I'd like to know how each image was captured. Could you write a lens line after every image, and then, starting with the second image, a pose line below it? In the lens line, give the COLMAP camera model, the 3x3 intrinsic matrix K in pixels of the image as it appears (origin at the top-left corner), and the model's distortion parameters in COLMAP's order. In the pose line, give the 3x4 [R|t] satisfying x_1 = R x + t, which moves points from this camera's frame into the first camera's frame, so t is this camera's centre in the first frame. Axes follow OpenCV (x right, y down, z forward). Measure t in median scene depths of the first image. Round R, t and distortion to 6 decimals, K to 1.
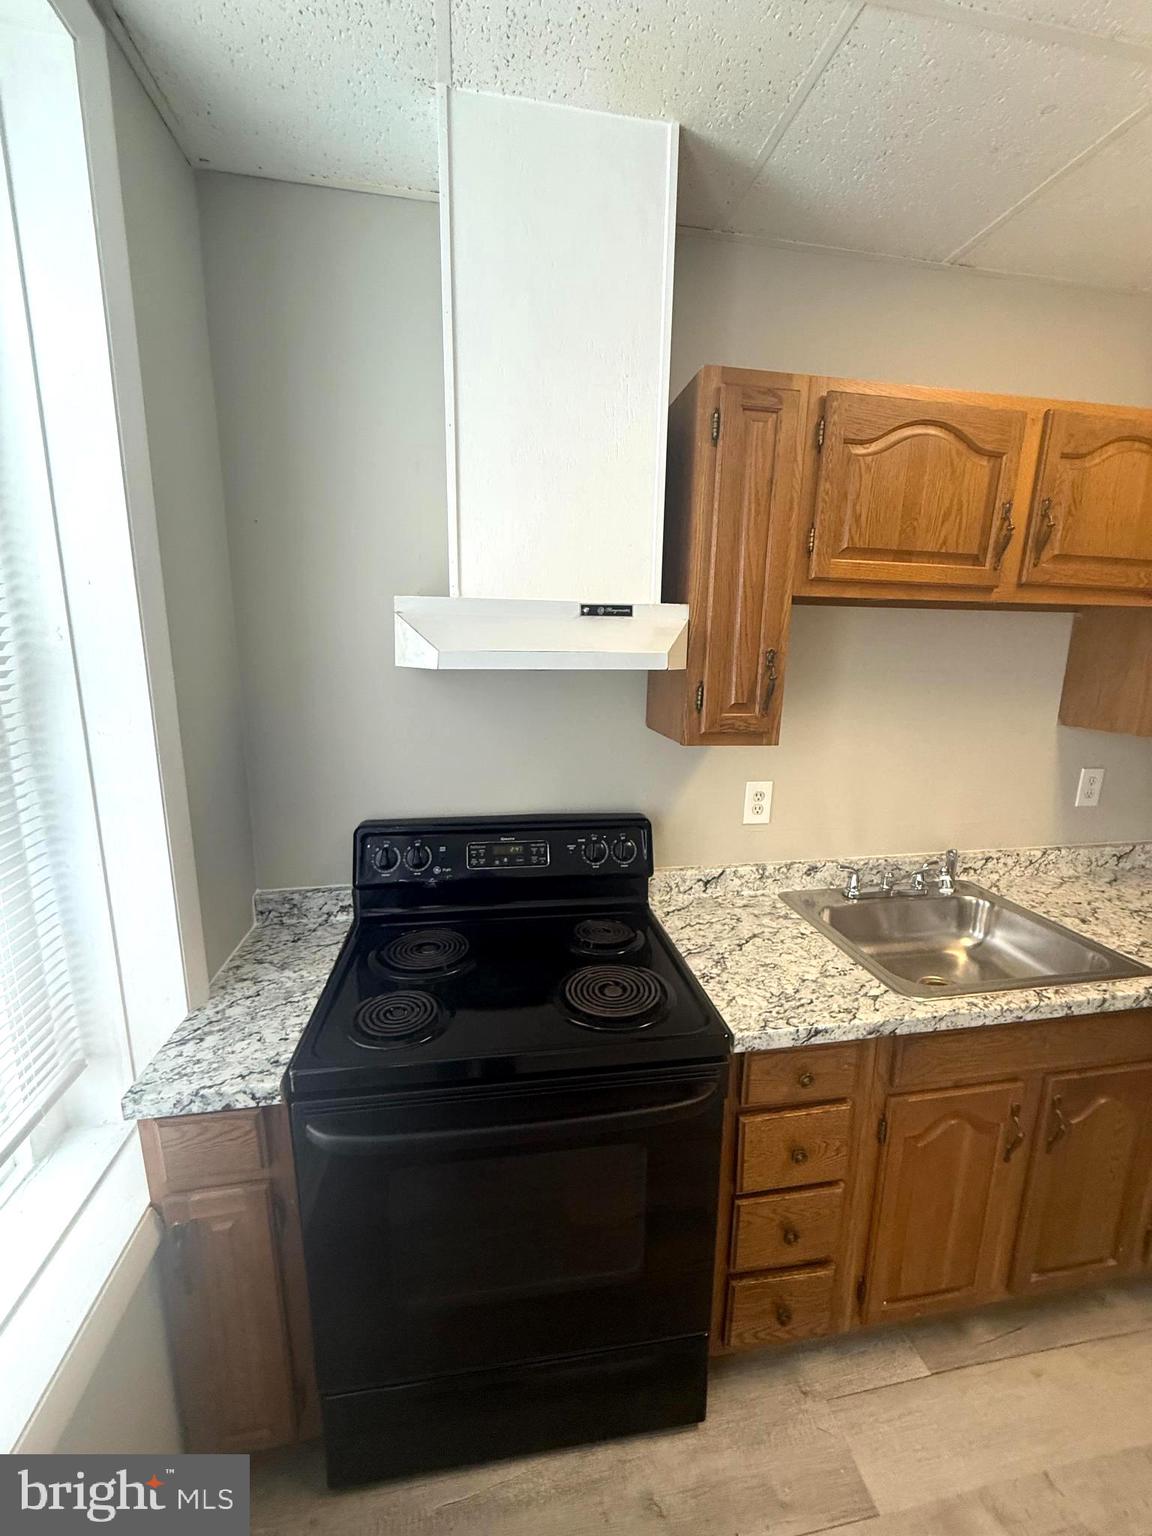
lens RADIAL K [[611.8, 0, 580.1], [0, 611.8, 763.6], [0, 0, 1]] dist [0.000540, 0.000005]
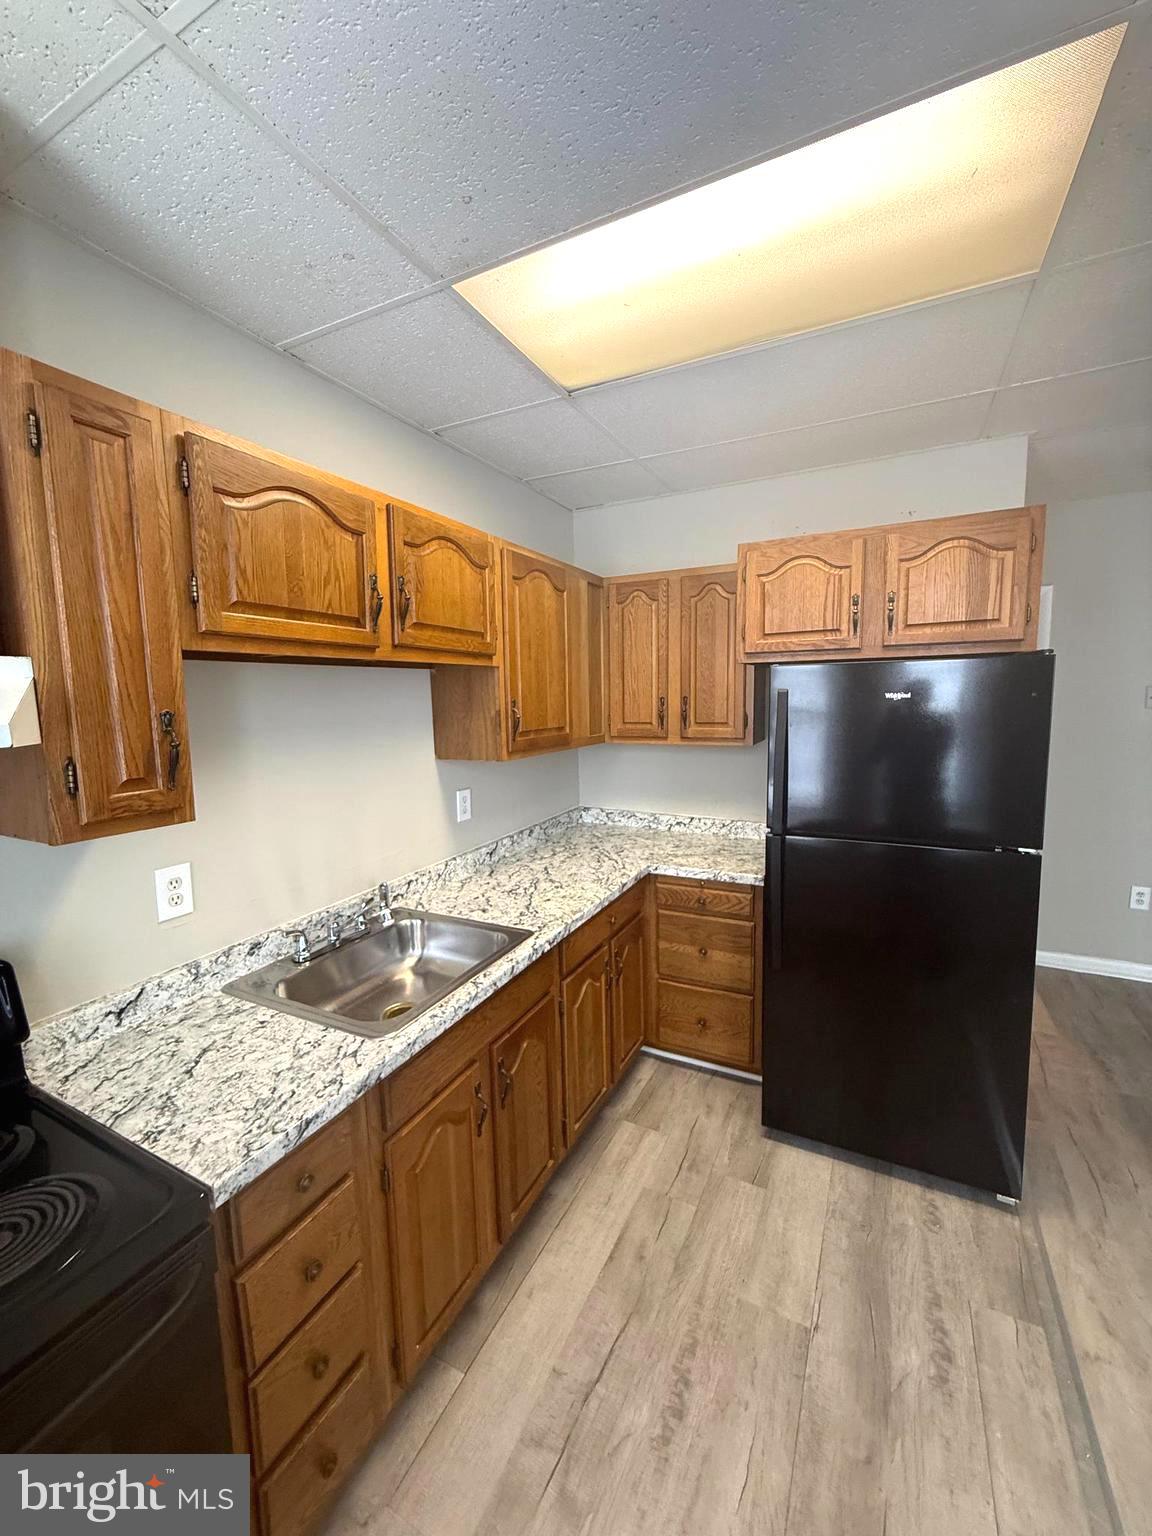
lens RADIAL K [[611.8, 0, 574.6], [0, 611.8, 763.9], [0, 0, 1]] dist [0.000540, 0.000005]
pose [[0.602751, -0.118959, 0.789012, -0.024688], [0.185698, 0.982587, 0.006284, -0.015318], [-0.776020, 0.142730, 0.614345, 0.050471]]
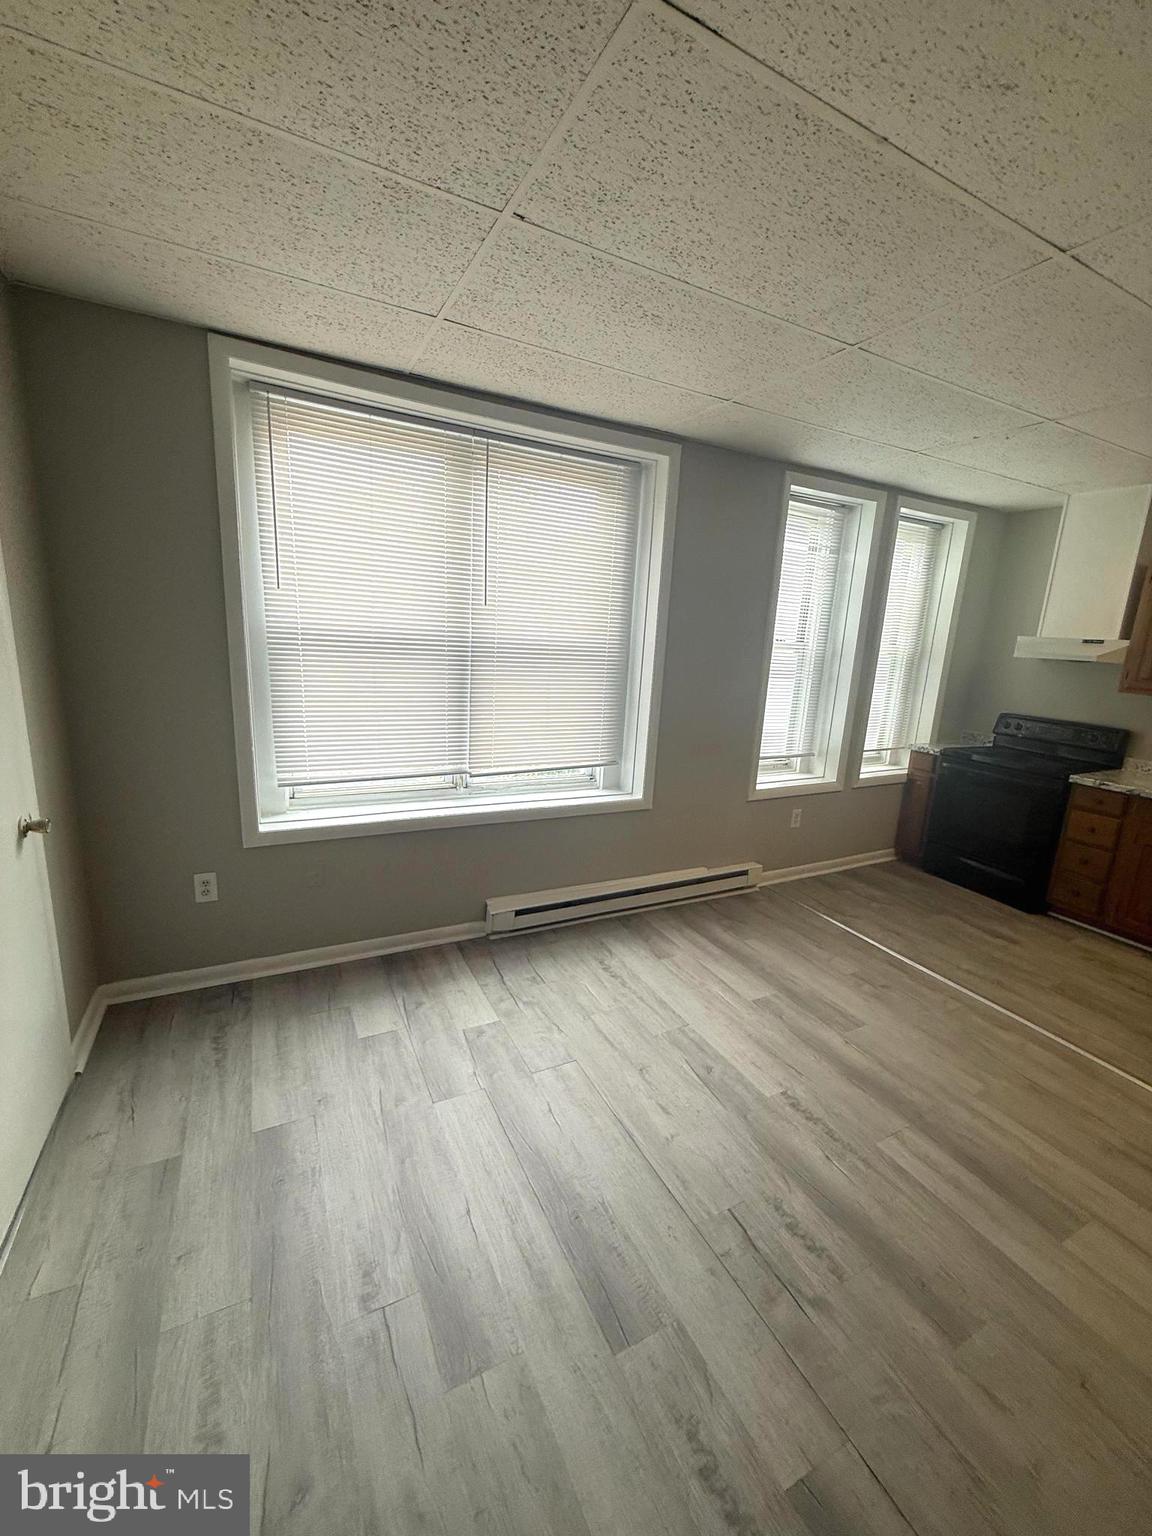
lens RADIAL K [[611.8, 0, 576.8], [0, 611.8, 762.3], [0, 0, 1]] dist [0.000540, 0.000005]
pose [[0.293255, 0.205560, -0.933674, 2.098810], [-0.231408, 0.962833, 0.139297, 0.453220], [0.927605, 0.175211, 0.329924, -2.082291]]
